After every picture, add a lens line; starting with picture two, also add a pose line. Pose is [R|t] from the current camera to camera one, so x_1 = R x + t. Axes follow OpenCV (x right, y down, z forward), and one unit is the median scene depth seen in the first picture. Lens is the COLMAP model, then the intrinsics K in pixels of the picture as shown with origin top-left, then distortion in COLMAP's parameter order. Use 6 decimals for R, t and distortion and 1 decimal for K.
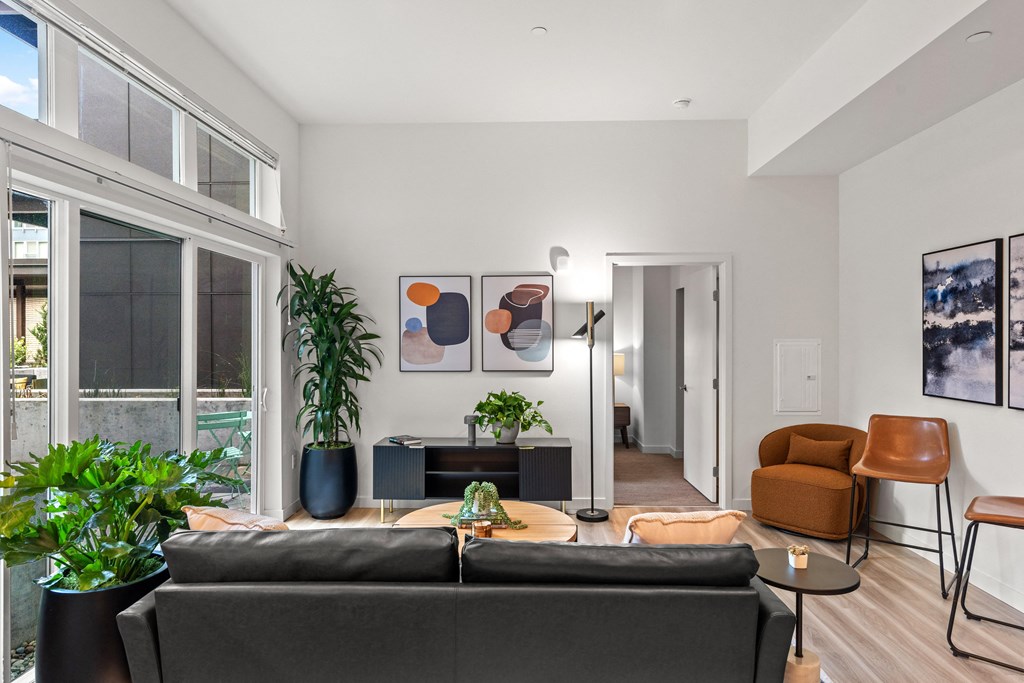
lens RADIAL K [[593.7, 0, 513.0], [0, 593.7, 342.1], [0, 0, 1]] dist [0.003882, -0.000475]
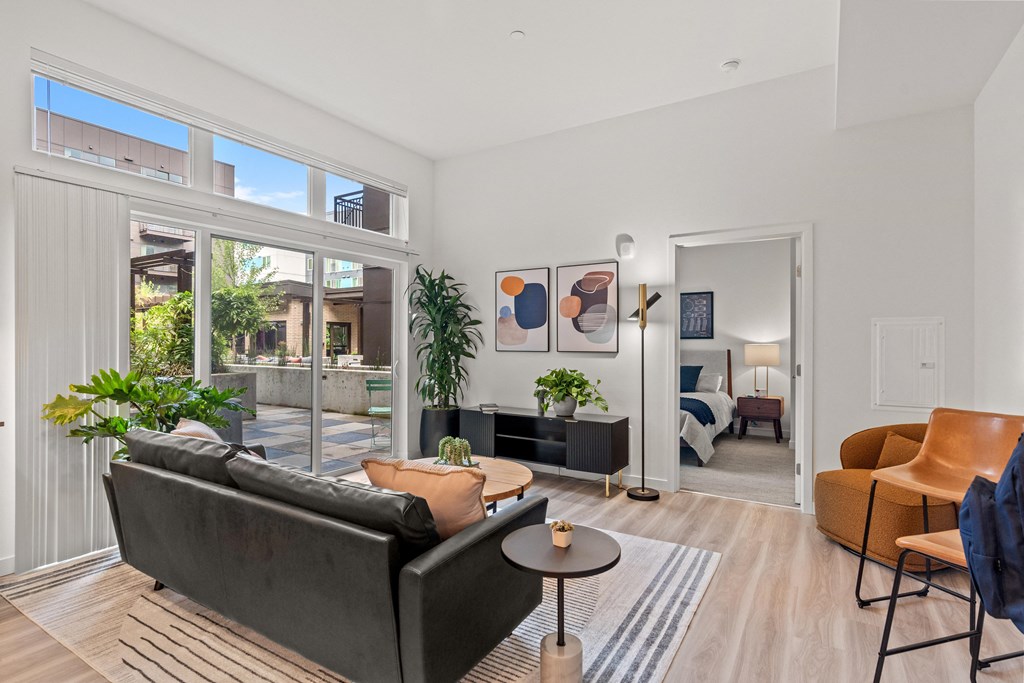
lens RADIAL K [[505.2, 0, 512.0], [0, 505.2, 340.4], [0, 0, 1]] dist [0.000291, 0.000053]
pose [[0.863218, 0.003056, -0.504822, 0.358595], [-0.005812, 0.999976, -0.003884, 0.031919], [0.504798, 0.006287, 0.863215, 0.132849]]
